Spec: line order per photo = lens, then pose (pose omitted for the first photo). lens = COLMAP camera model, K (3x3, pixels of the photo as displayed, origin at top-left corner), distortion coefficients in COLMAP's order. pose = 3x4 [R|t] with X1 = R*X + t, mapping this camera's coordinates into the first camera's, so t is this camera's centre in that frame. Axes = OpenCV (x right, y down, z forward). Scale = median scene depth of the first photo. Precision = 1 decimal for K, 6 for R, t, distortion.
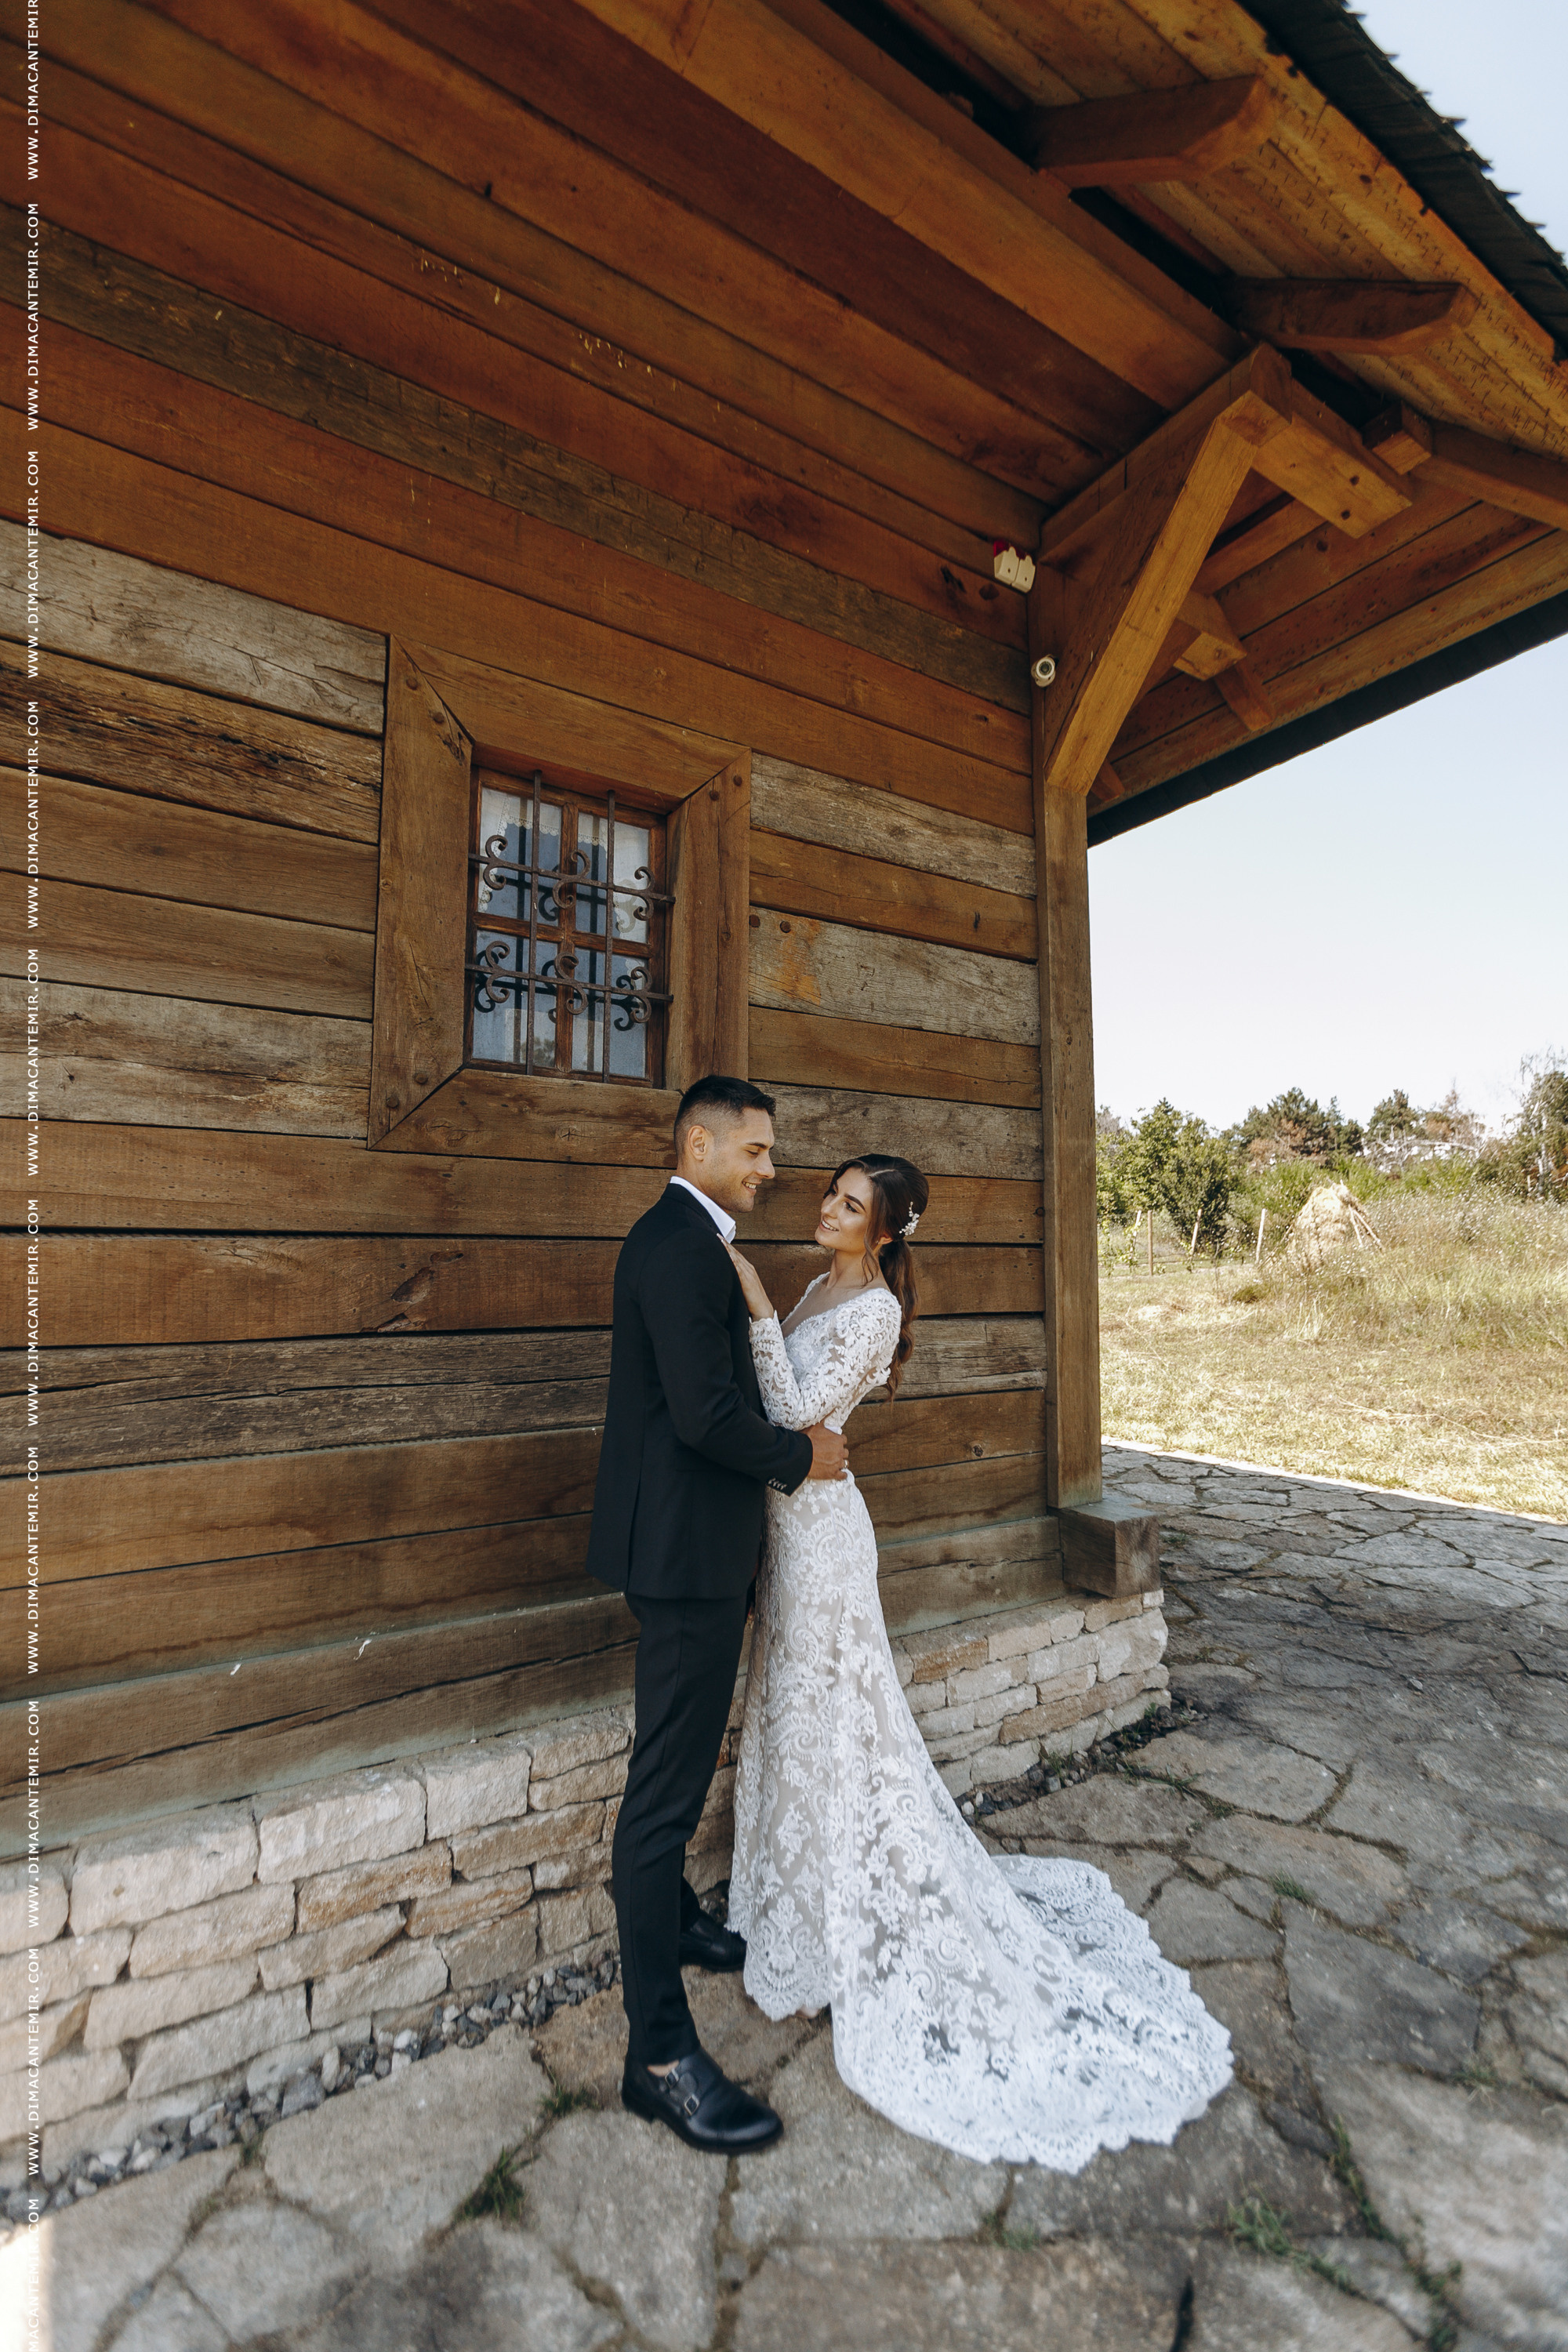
lens RADIAL K [[1032.8, 0, 780.6], [0, 1032.8, 1180.3], [0, 0, 1]] dist [-0.027064, 0.022150]
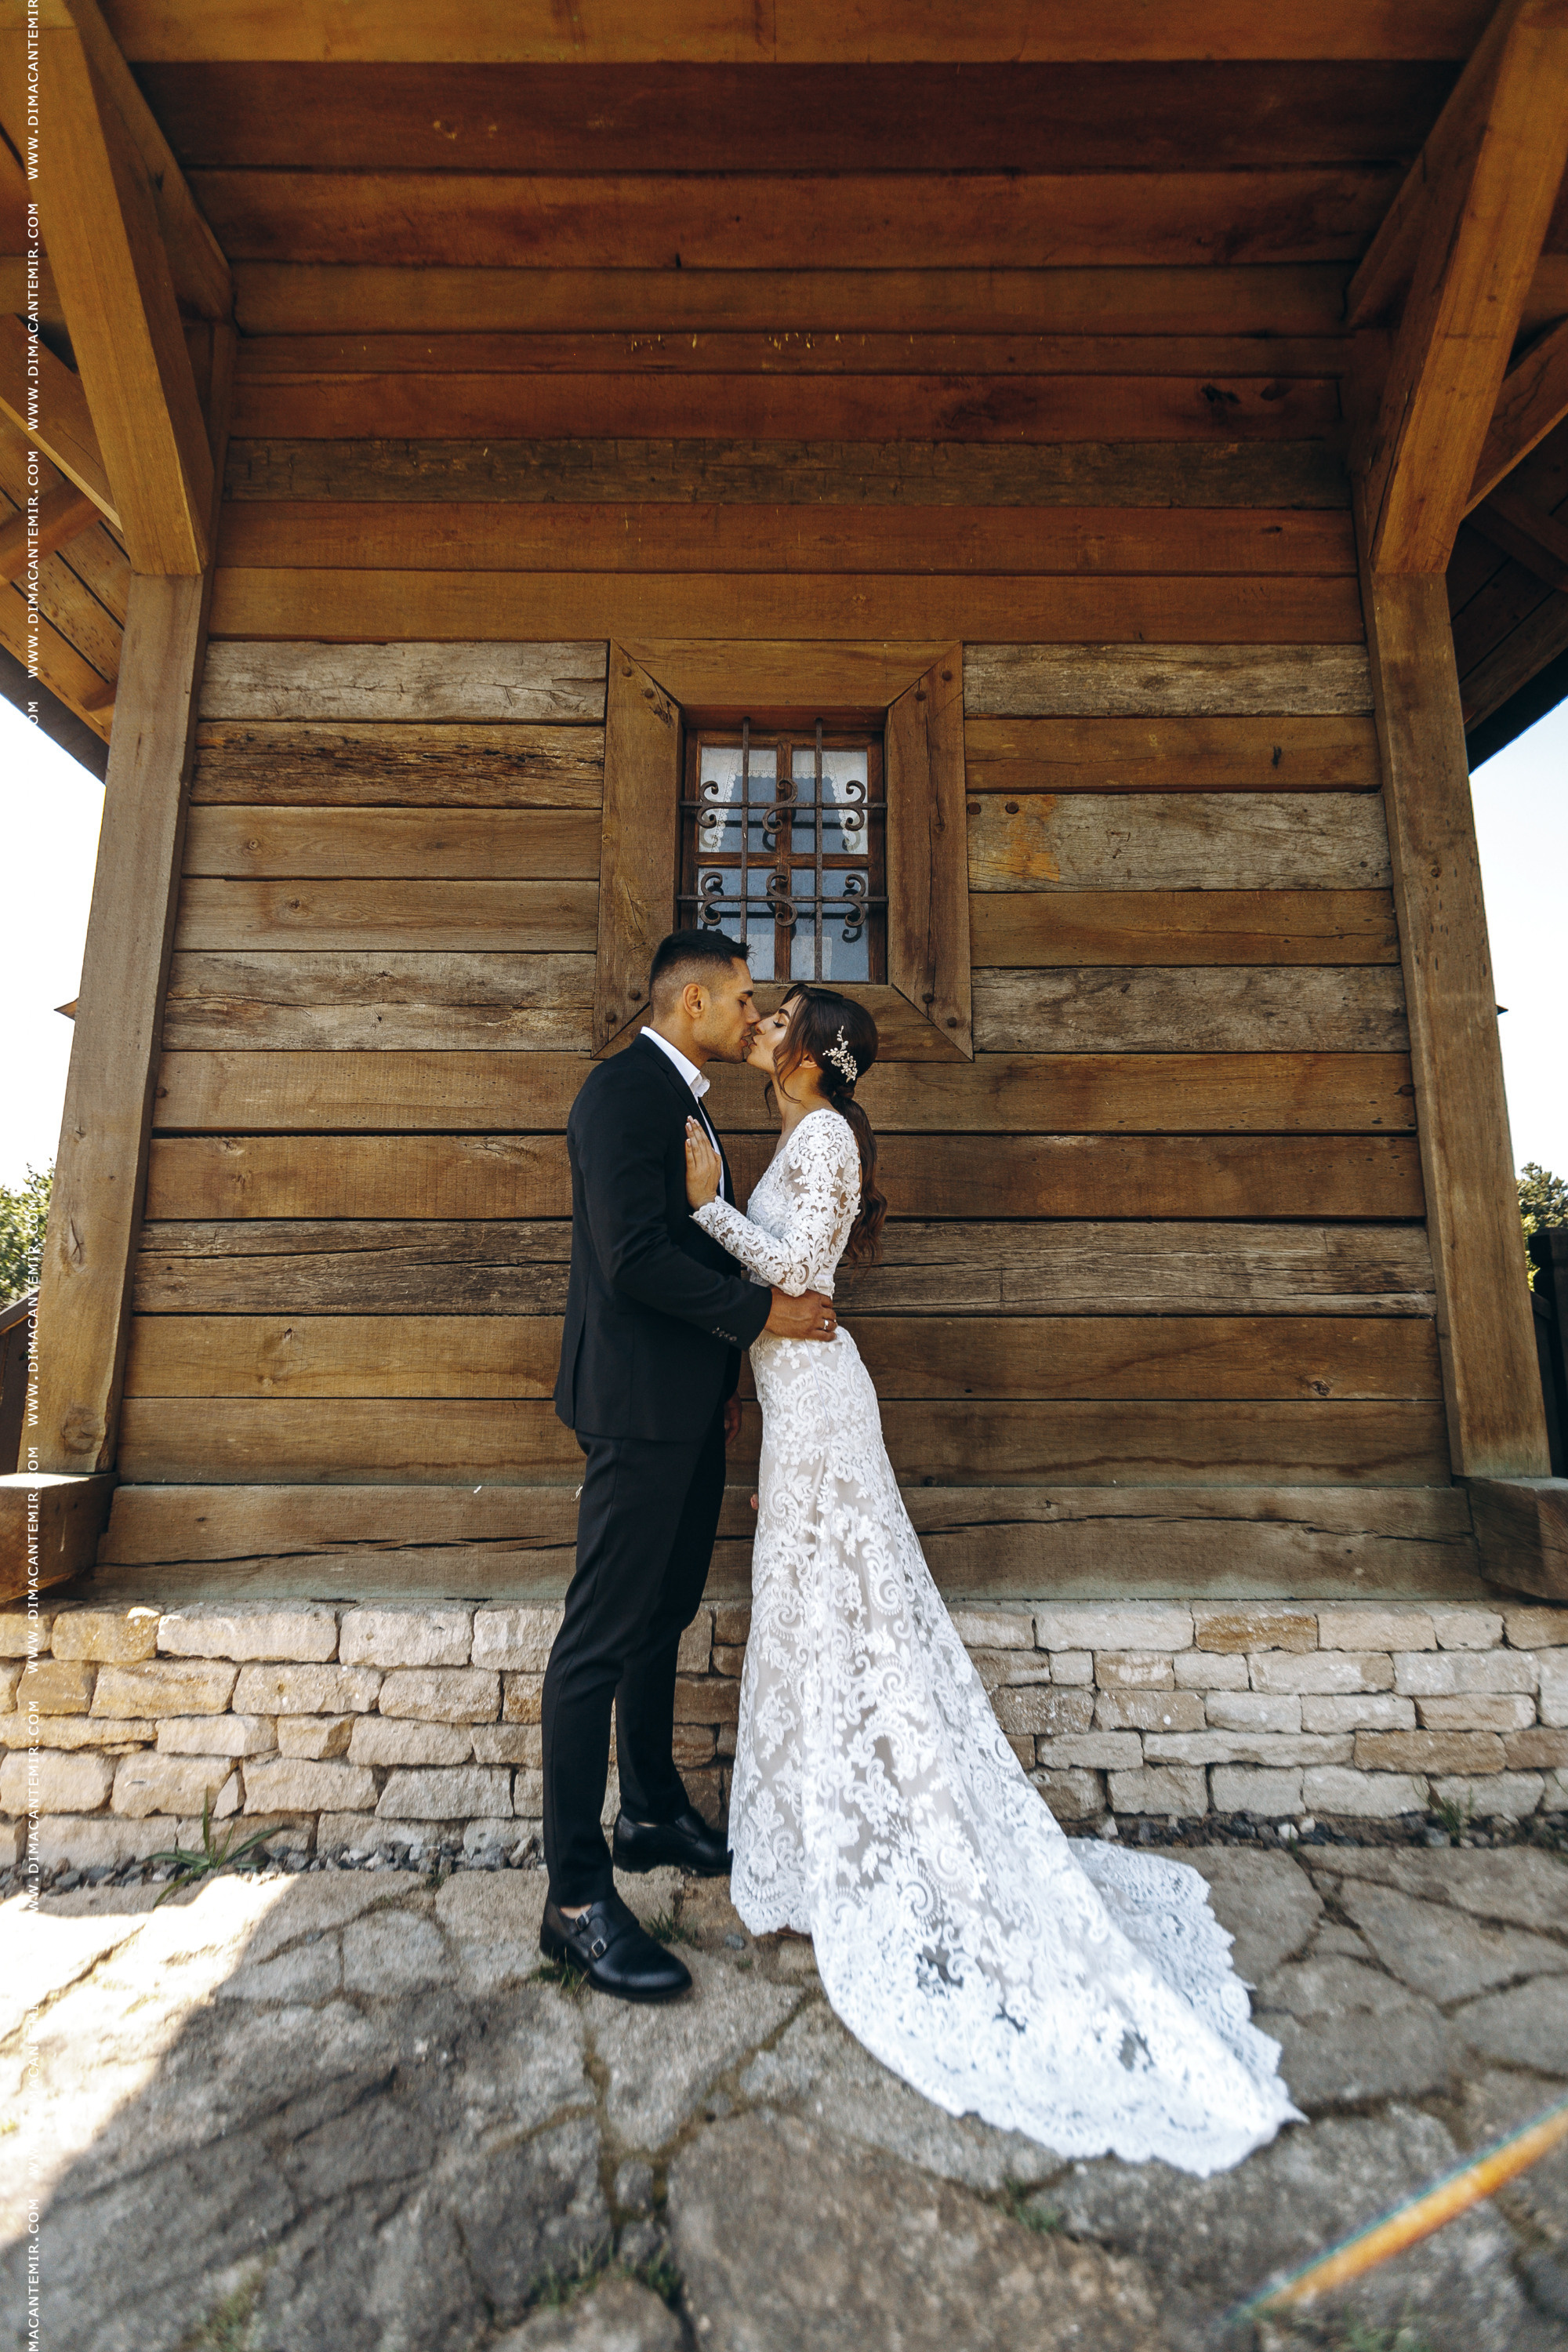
lens RADIAL K [[1040.3, 0, 771.2], [0, 1040.3, 1168.5], [0, 0, 1]] dist [-0.023473, 0.020464]
pose [[0.845160, -0.090238, -0.526841, 0.300918], [0.042410, 0.993860, -0.102196, 0.177523], [0.532828, 0.064028, 0.843797, 0.106566]]
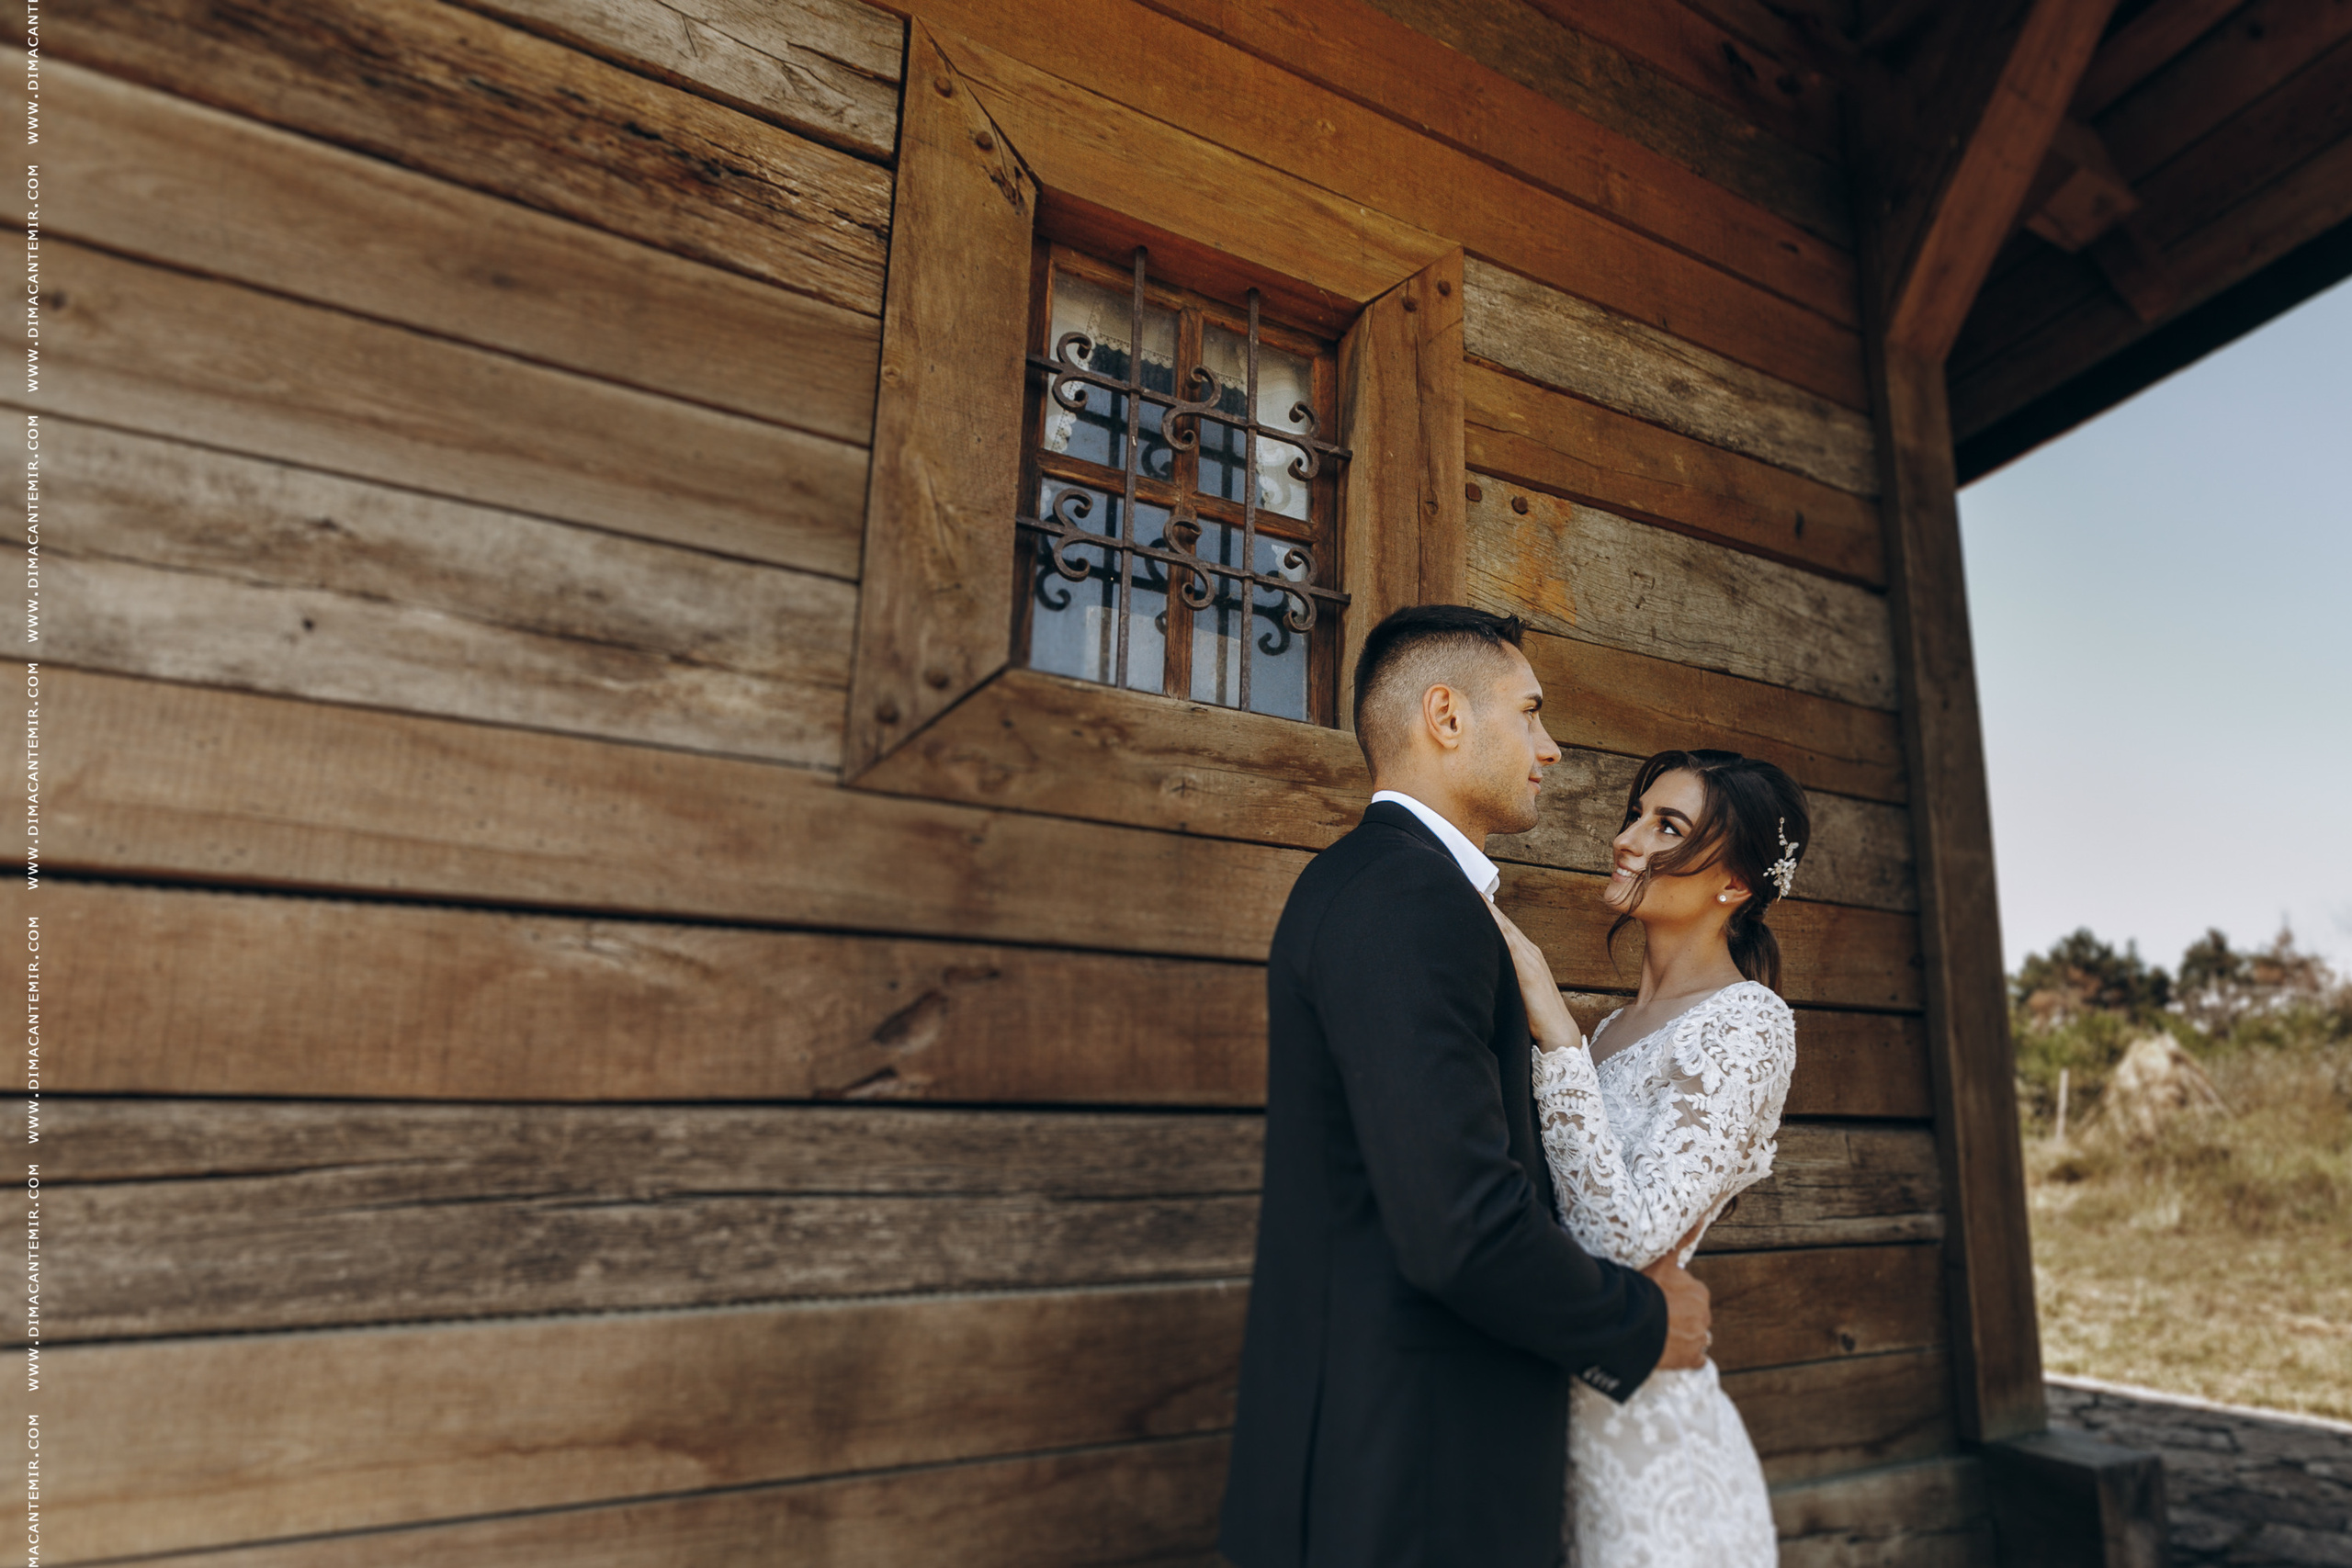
lens RADIAL K [[1201.7, 0, 1372.0], [0, 1201.7, 929.4], [0, 0, 1]] dist [-0.015714, 0.012507]
pose [[0.997545, -0.015378, -0.068315, -0.042251], [0.008408, 0.994833, -0.101175, 0.099532], [0.069518, 0.100352, 0.992520, 0.281675]]
